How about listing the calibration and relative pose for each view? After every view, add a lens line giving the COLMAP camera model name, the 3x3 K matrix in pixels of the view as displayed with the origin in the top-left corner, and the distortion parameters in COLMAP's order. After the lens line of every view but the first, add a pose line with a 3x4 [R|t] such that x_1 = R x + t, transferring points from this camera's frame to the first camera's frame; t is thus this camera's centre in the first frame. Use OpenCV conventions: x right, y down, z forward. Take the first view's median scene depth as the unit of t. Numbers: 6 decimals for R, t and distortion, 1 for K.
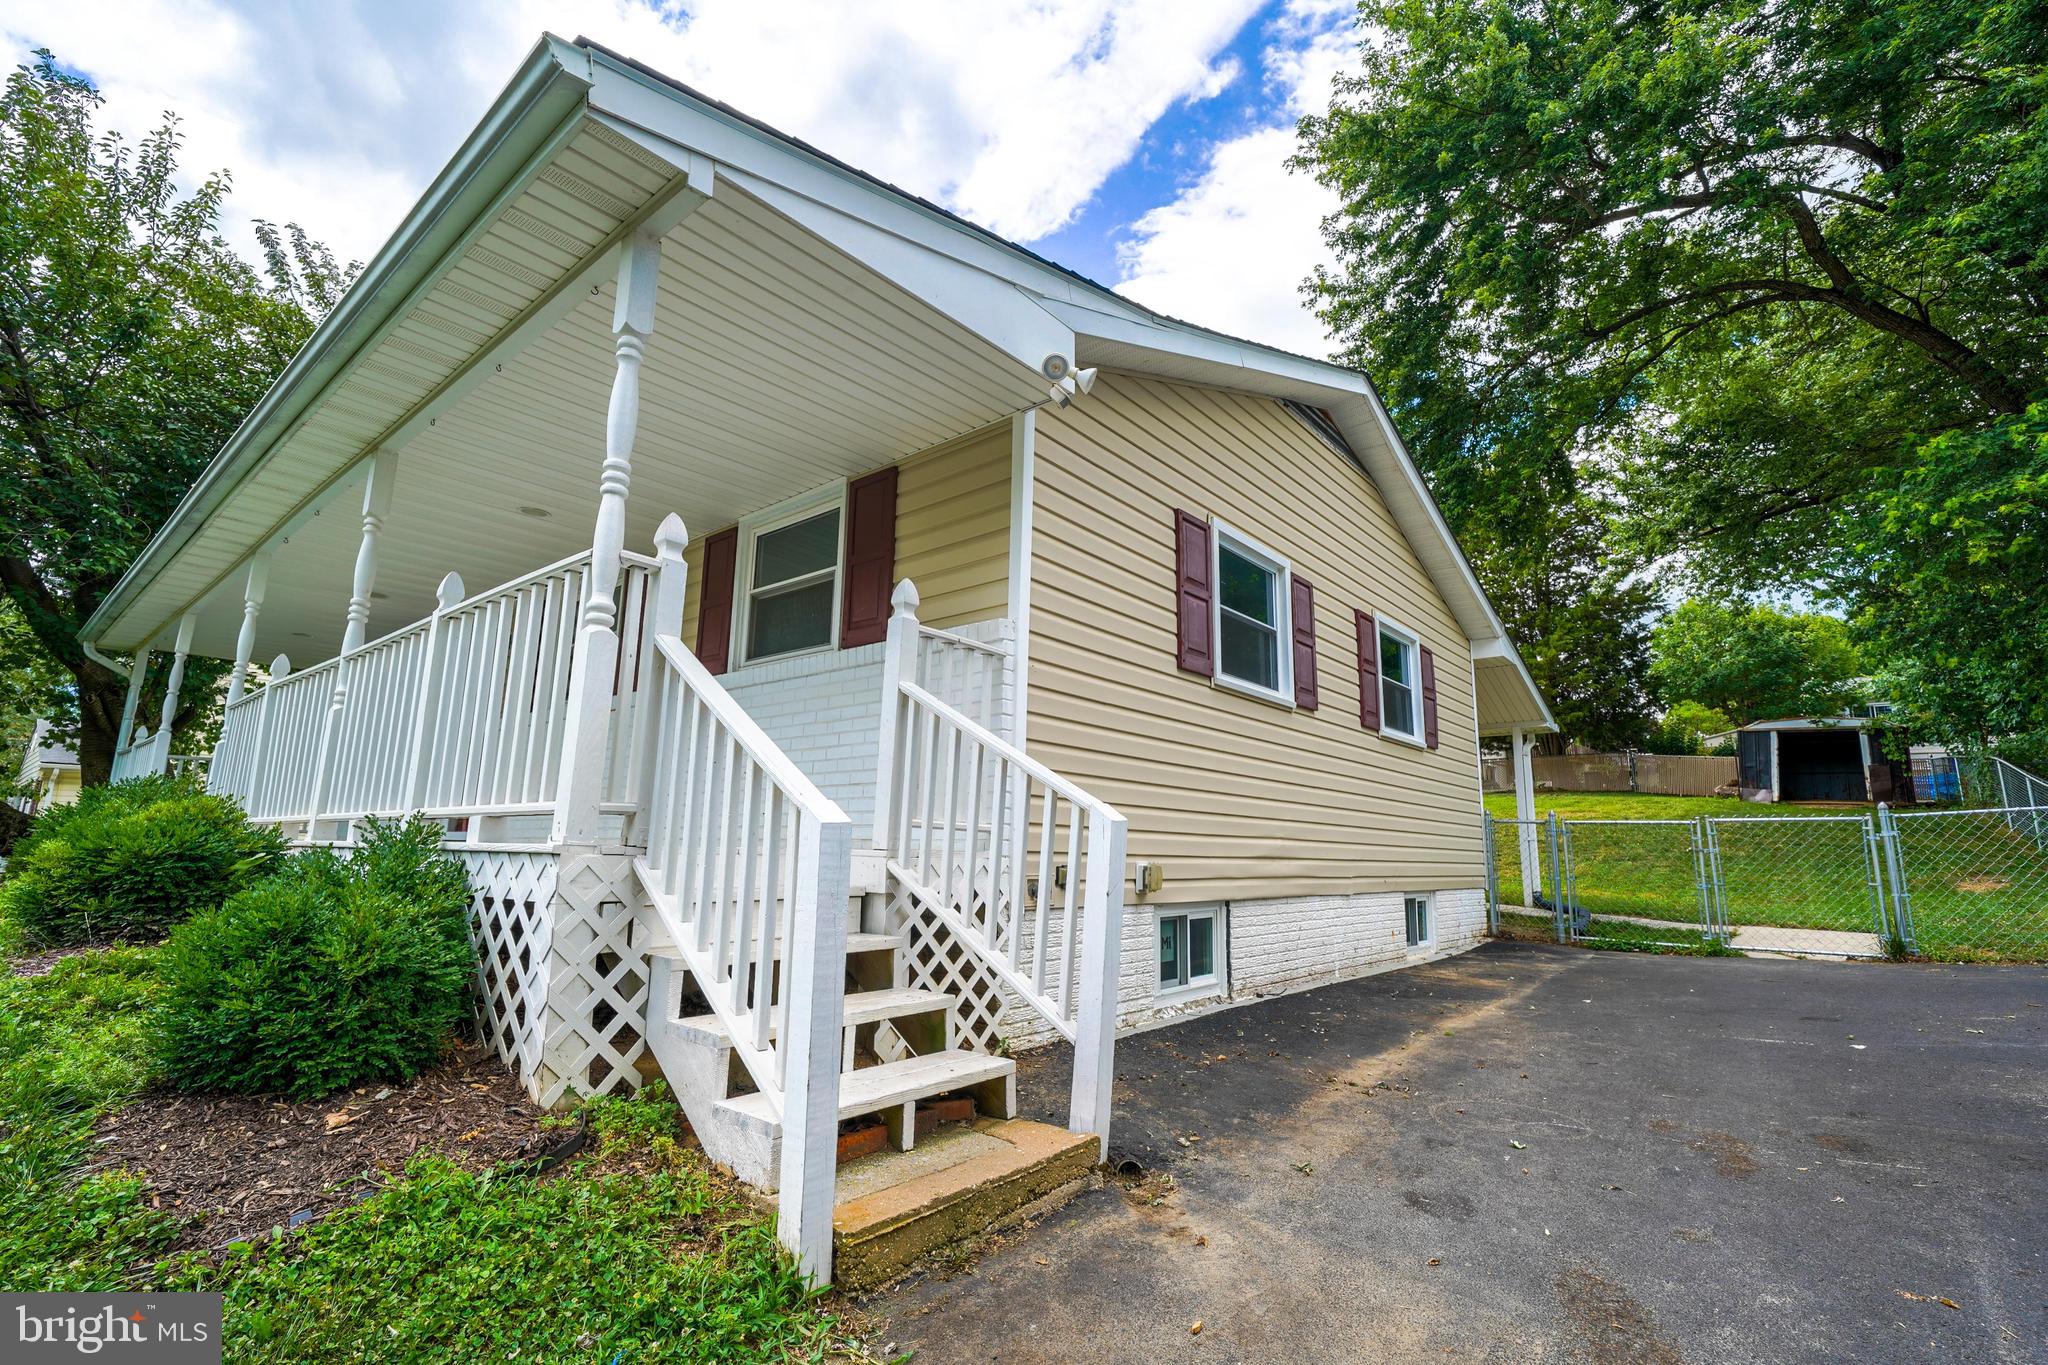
lens RADIAL K [[925.2, 0, 1009.3], [0, 925.2, 680.3], [0, 0, 1]] dist [0.011126, 0.002289]
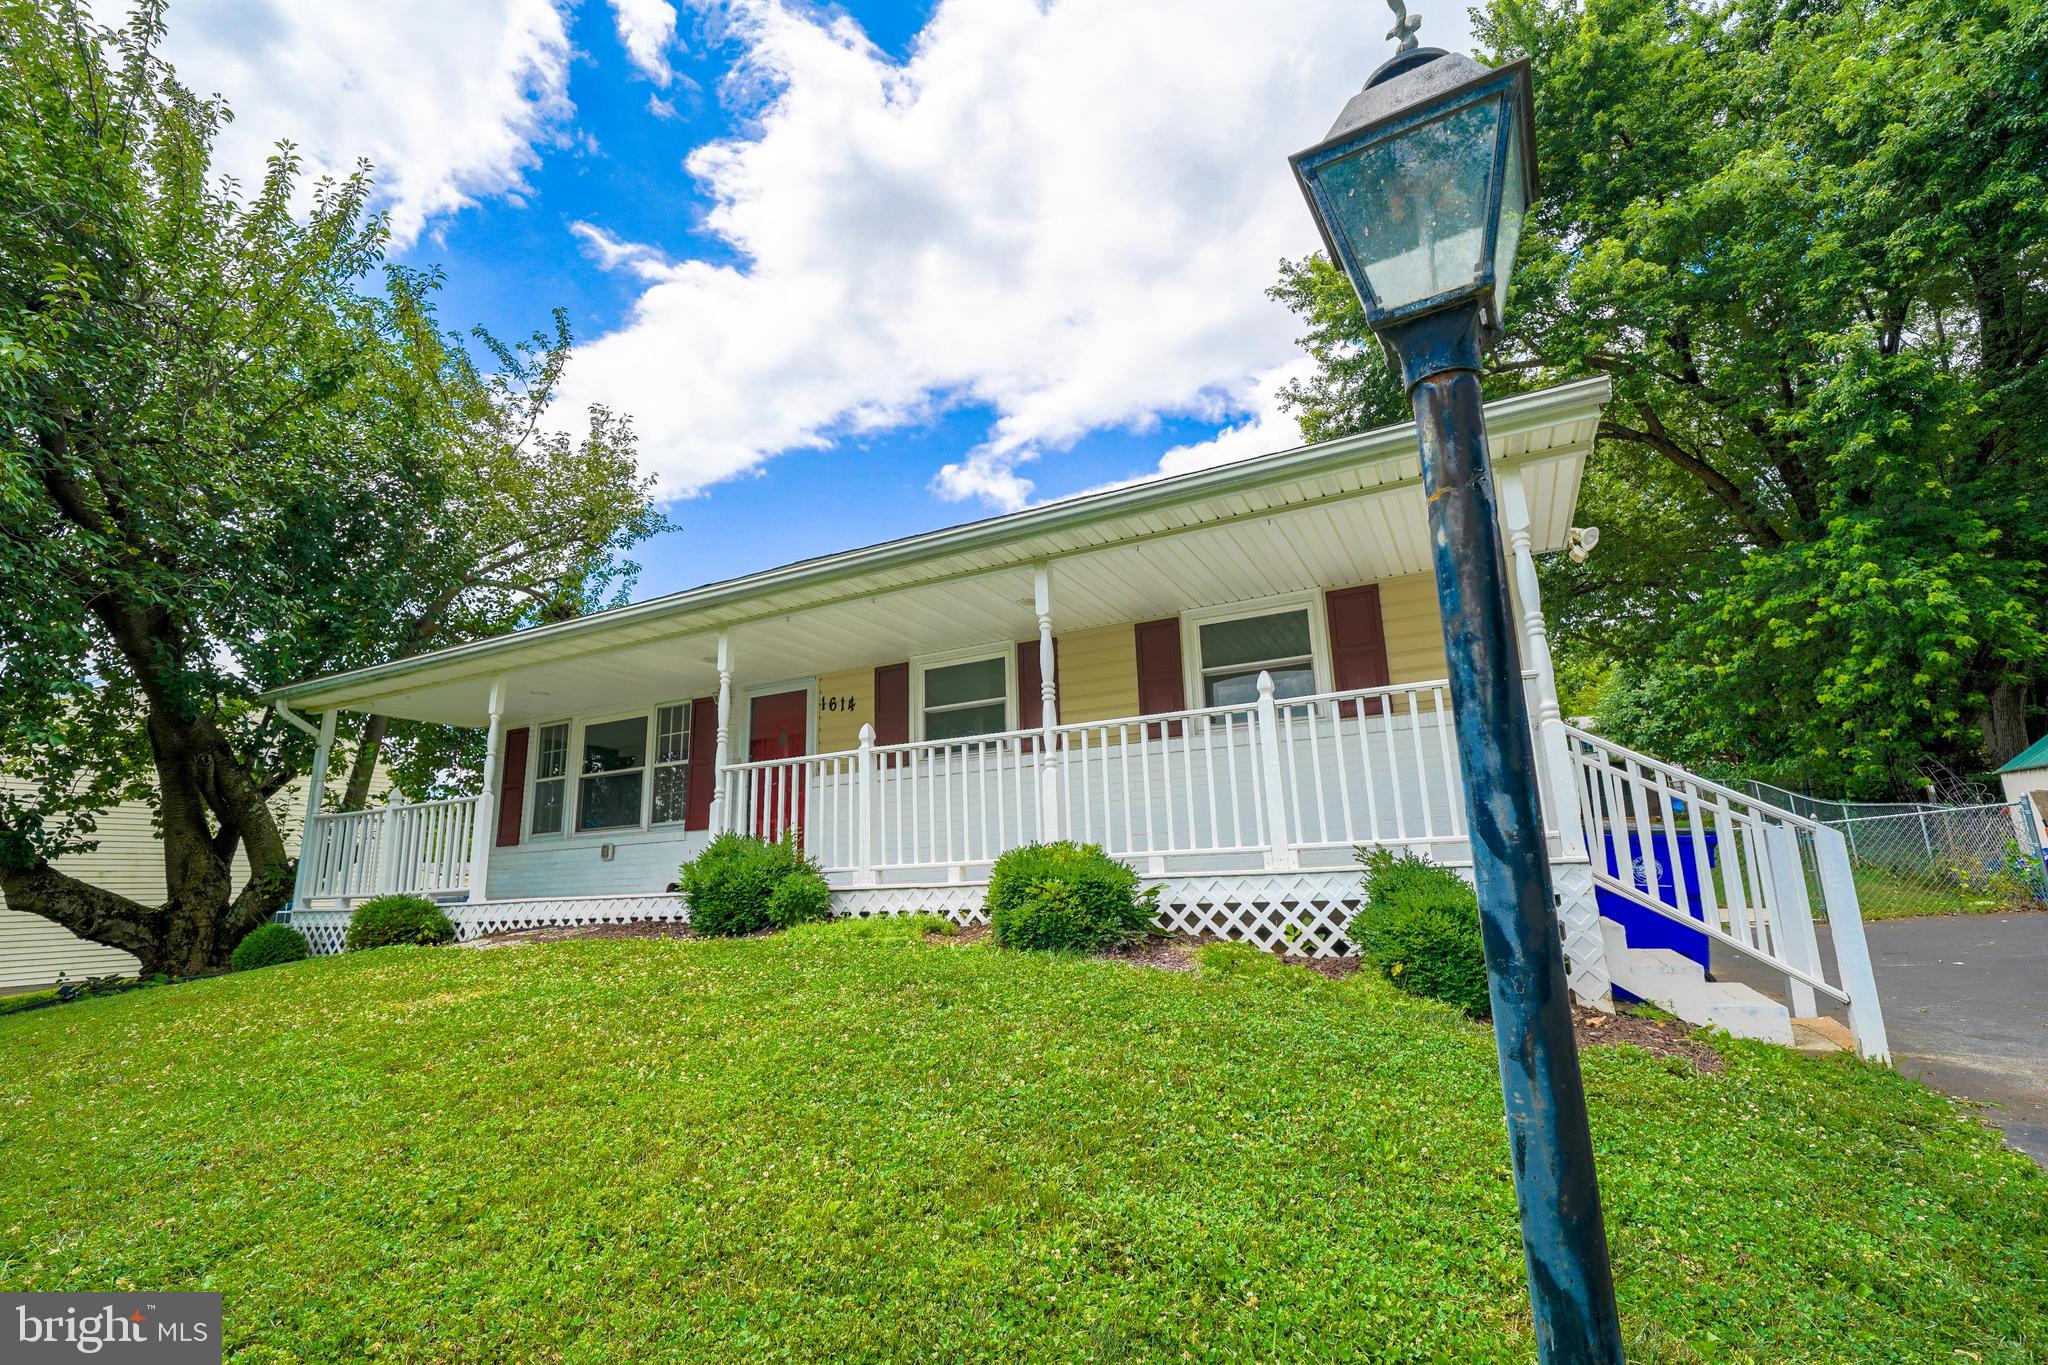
lens RADIAL K [[925.2, 0, 1043.9], [0, 925.2, 681.3], [0, 0, 1]] dist [0.011126, 0.002289]
pose [[0.966794, 0.006651, 0.255470, -0.341016], [0.004072, 0.999133, -0.041421, -0.012591], [-0.255524, 0.041086, 0.965929, -0.064905]]
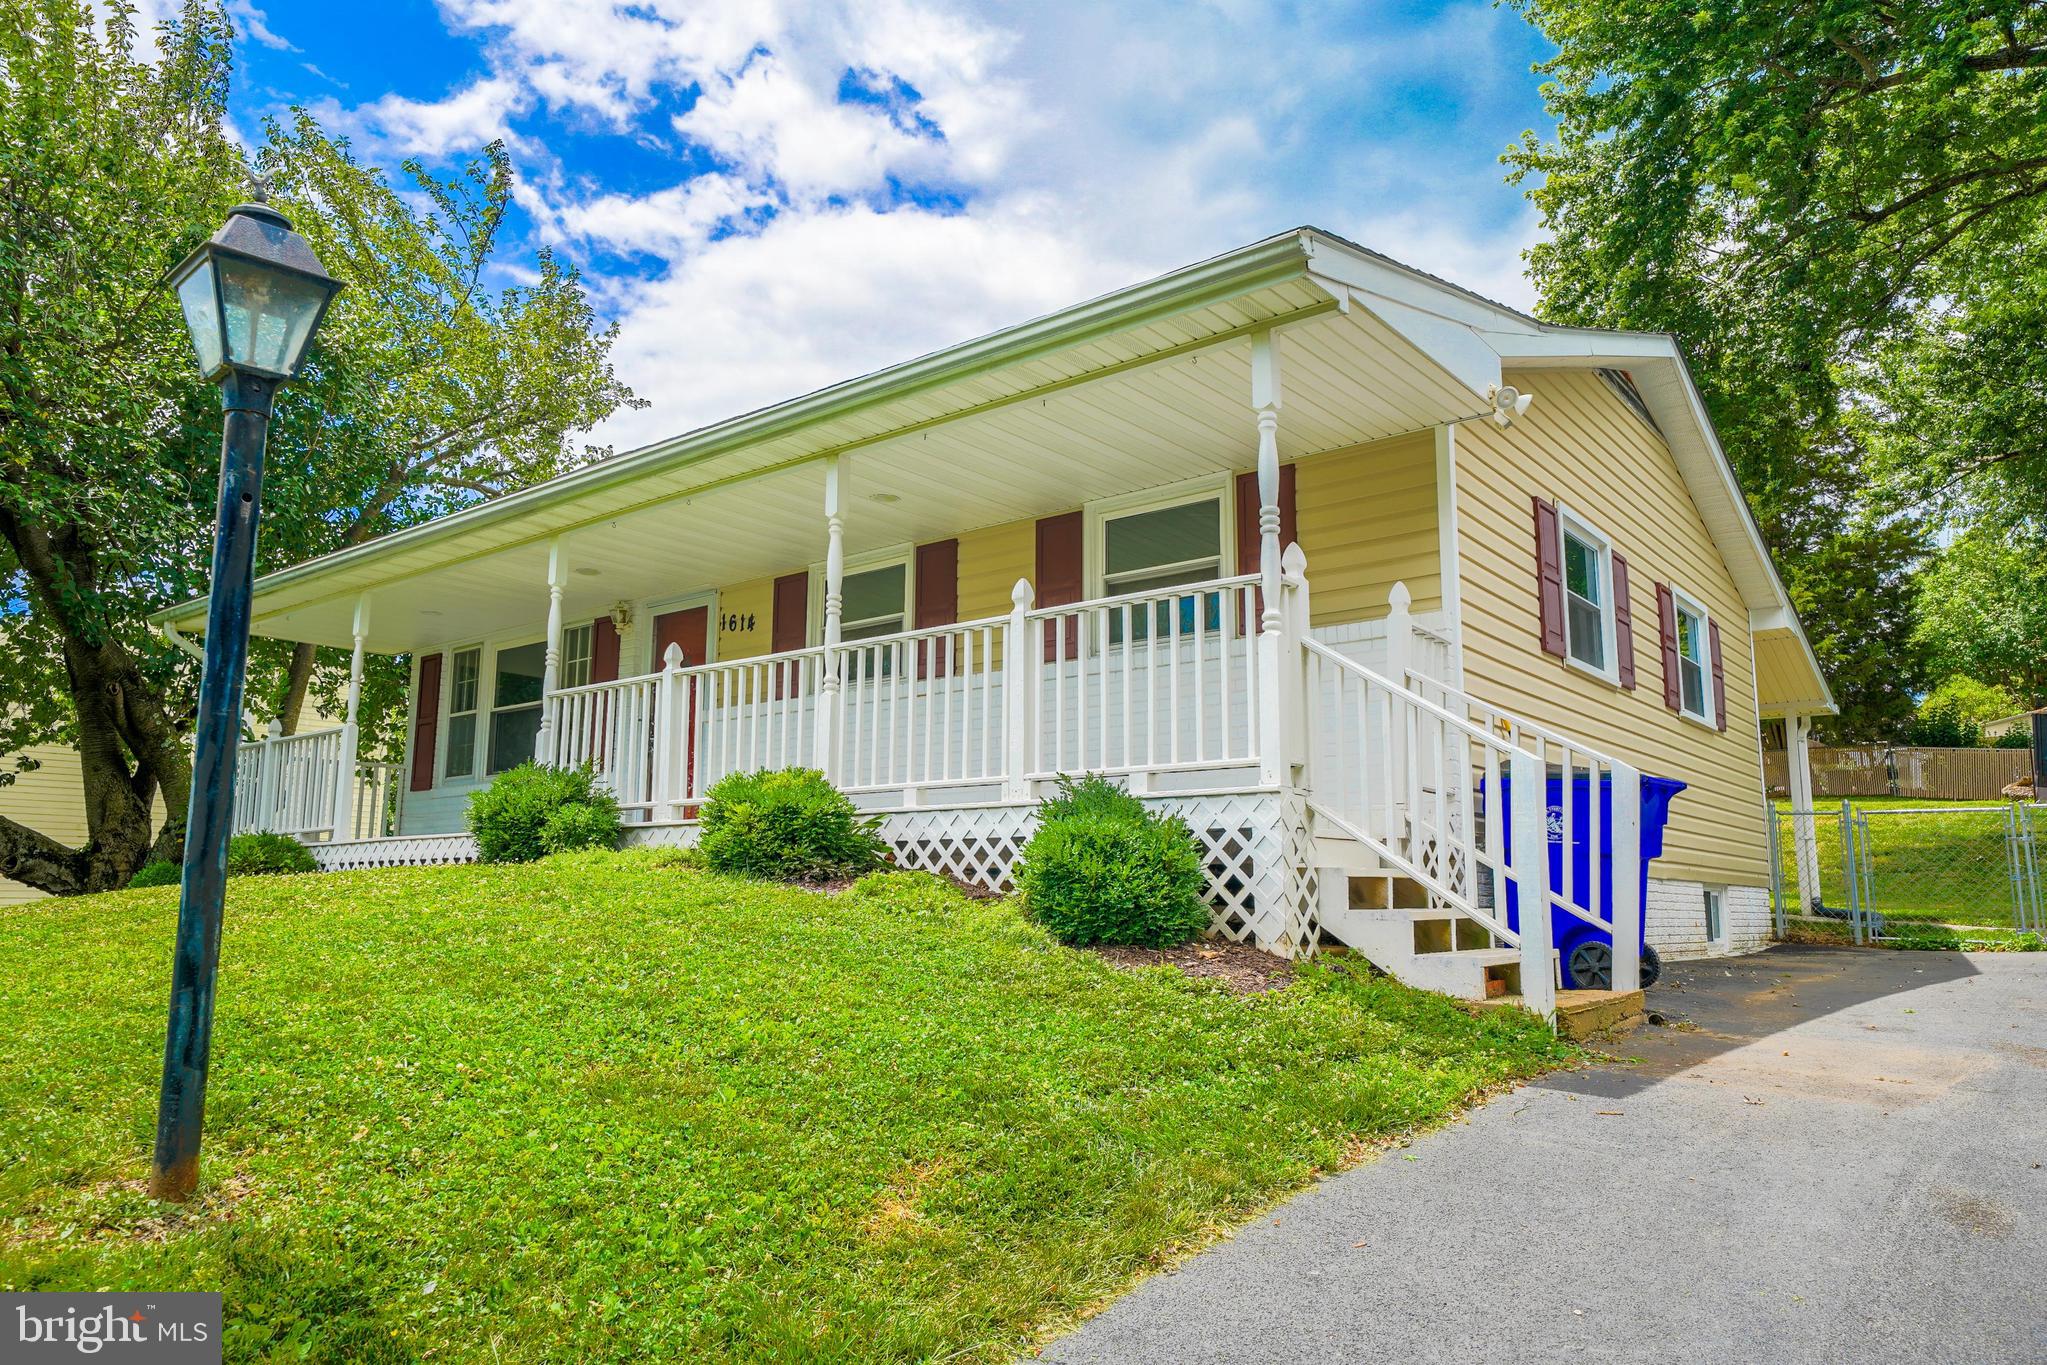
lens RADIAL K [[1359.6, 0, 1035.9], [0, 1359.6, 682.3], [0, 0, 1]] dist [0.045947, -0.003165]
pose [[0.998814, -0.007916, 0.048038, -0.180217], [0.006875, 0.999739, 0.021802, -0.005771], [-0.048198, -0.021446, 0.998608, -0.202439]]
